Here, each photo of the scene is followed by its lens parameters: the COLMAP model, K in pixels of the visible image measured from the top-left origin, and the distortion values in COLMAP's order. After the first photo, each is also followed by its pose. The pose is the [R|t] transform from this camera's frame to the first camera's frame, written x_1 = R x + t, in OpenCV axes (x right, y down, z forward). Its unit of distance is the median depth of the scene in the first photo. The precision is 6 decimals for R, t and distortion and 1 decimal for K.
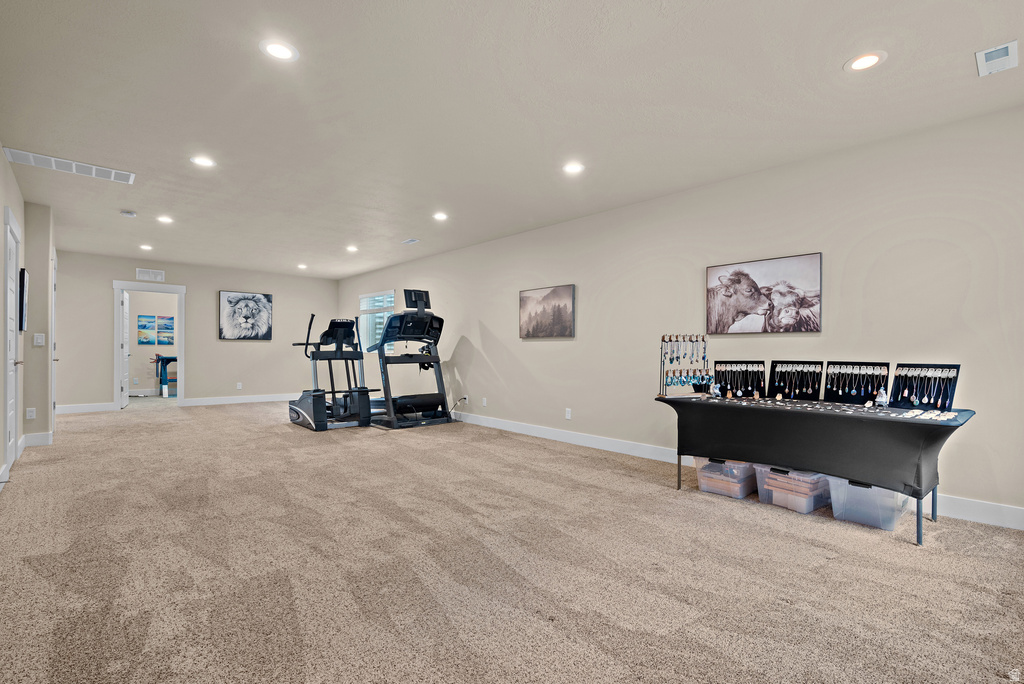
lens RADIAL K [[472.2, 0, 511.6], [0, 472.2, 347.4], [0, 0, 1]] dist [-0.002049, -0.000223]
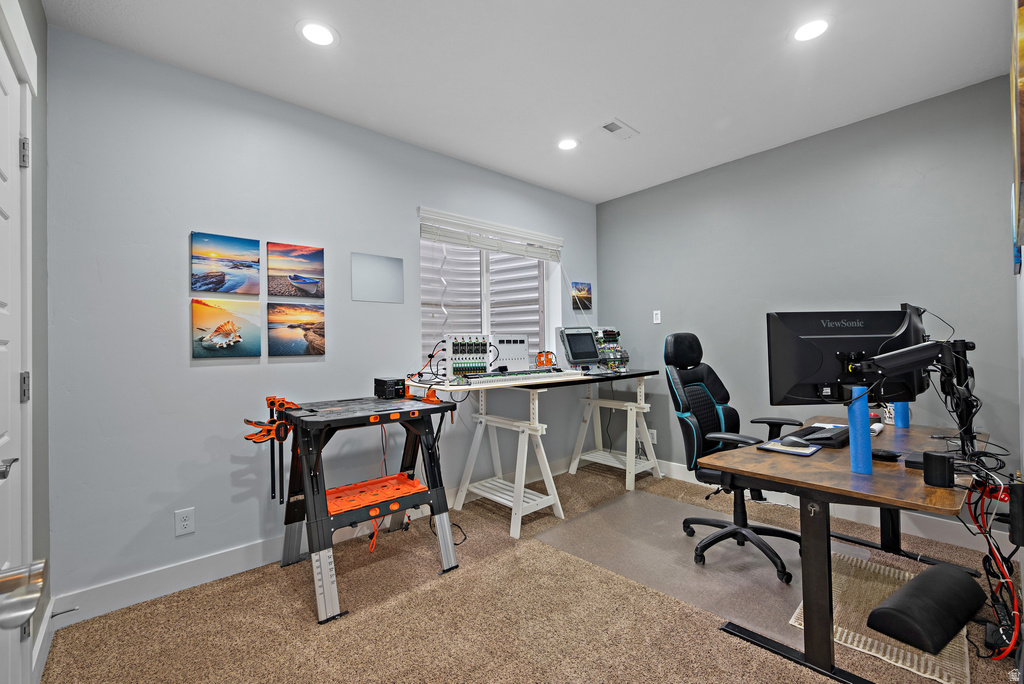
lens RADIAL K [[438.6, 0, 514.1], [0, 438.6, 340.1], [0, 0, 1]] dist [0.001112, 0.000054]
pose [[0.999852, -0.012732, -0.011606, -0.620035], [0.012765, 0.999915, 0.002736, -0.013943], [0.011570, -0.002884, 0.999929, 0.772424]]
